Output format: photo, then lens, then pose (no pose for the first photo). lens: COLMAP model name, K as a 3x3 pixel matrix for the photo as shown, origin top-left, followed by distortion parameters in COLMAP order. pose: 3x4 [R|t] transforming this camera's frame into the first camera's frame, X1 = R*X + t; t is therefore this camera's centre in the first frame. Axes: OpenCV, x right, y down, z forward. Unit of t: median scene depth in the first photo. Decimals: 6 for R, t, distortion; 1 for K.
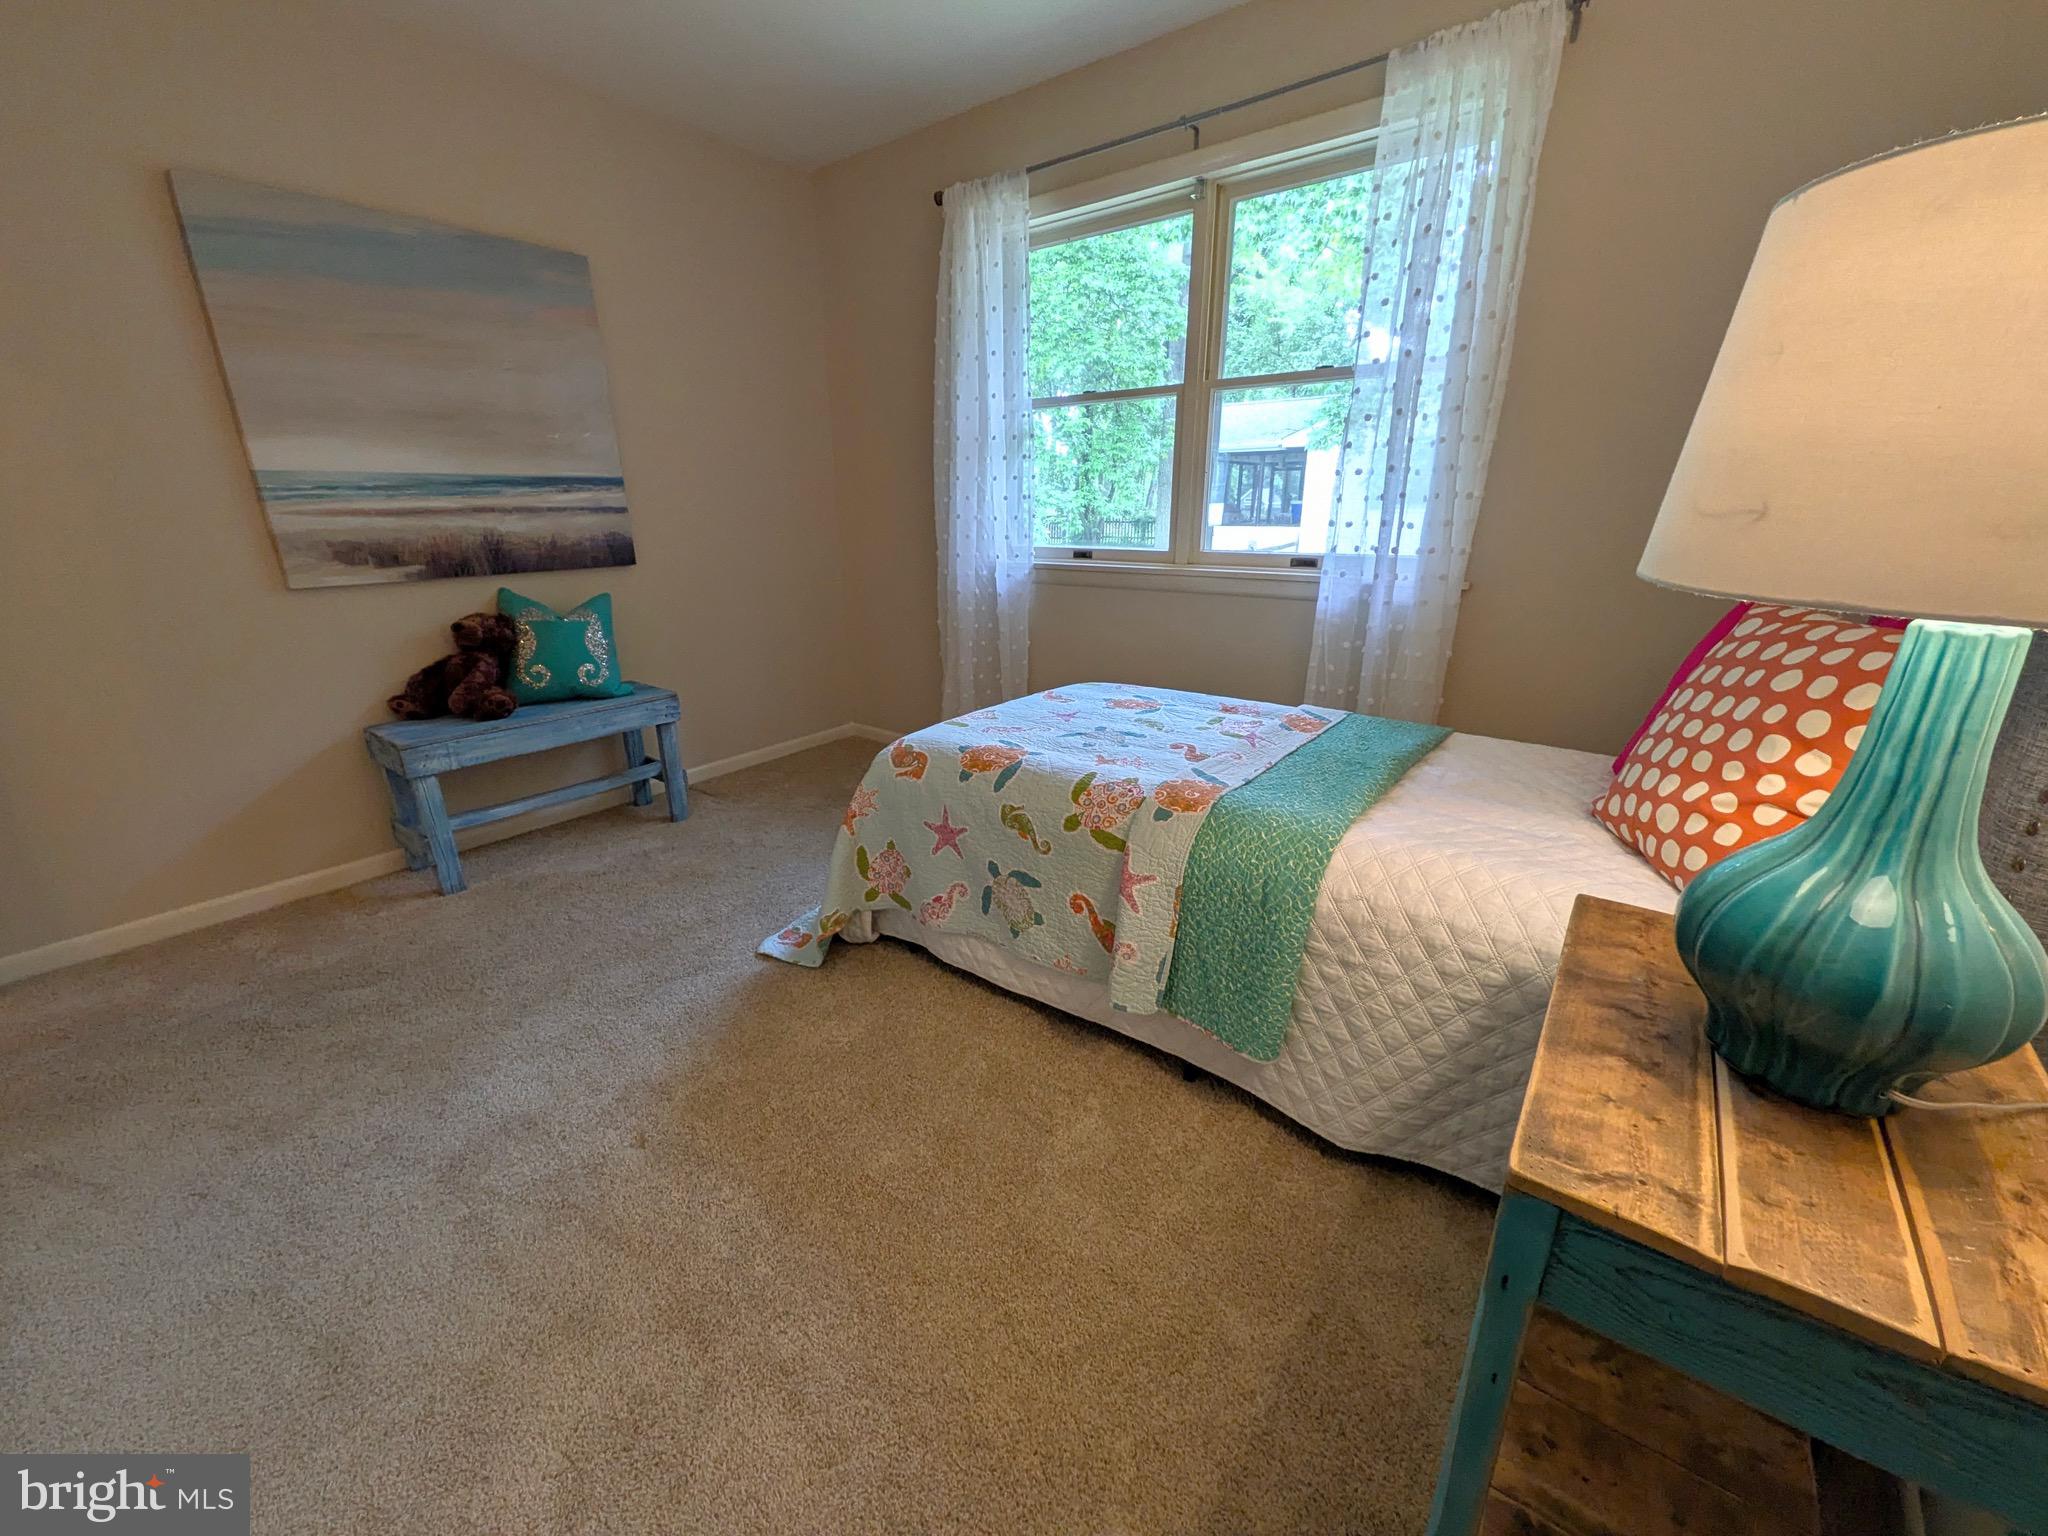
lens RADIAL K [[807.2, 0, 1012.8], [0, 807.2, 769.1], [0, 0, 1]] dist [0.011087, -0.004151]
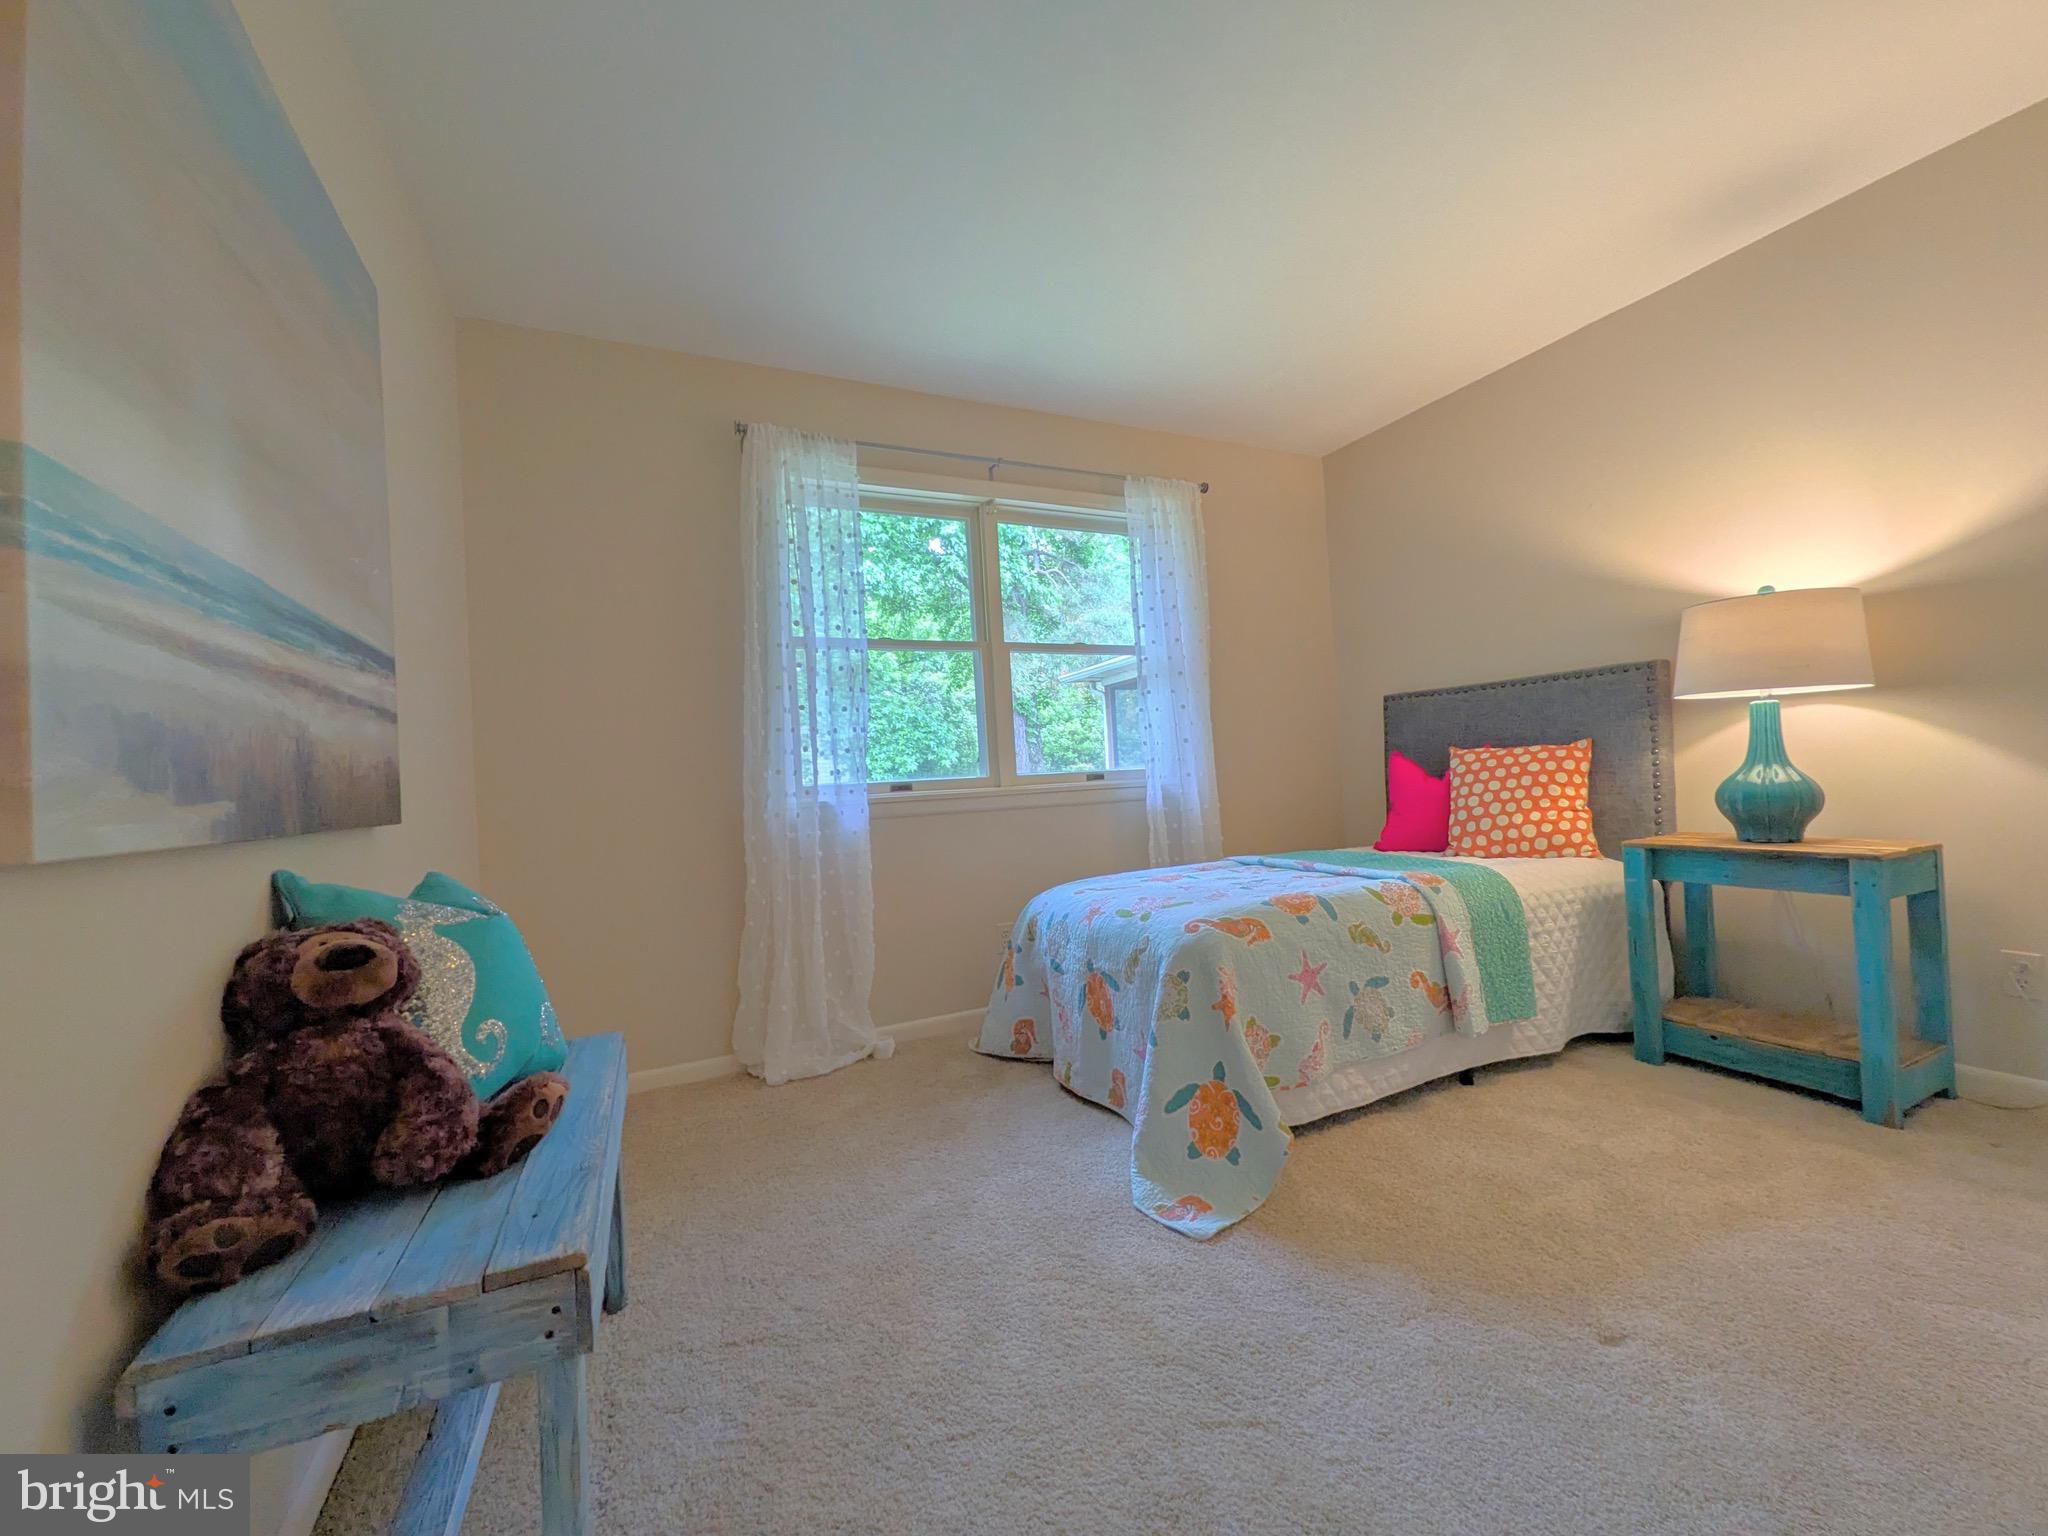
lens RADIAL K [[807.2, 0, 1021.9], [0, 807.2, 770.3], [0, 0, 1]] dist [0.011087, -0.004151]
pose [[0.451575, -0.001559, 0.892232, -1.202558], [0.329482, 0.929609, -0.165132, -0.123368], [-0.829170, 0.368544, 0.420302, 0.753024]]
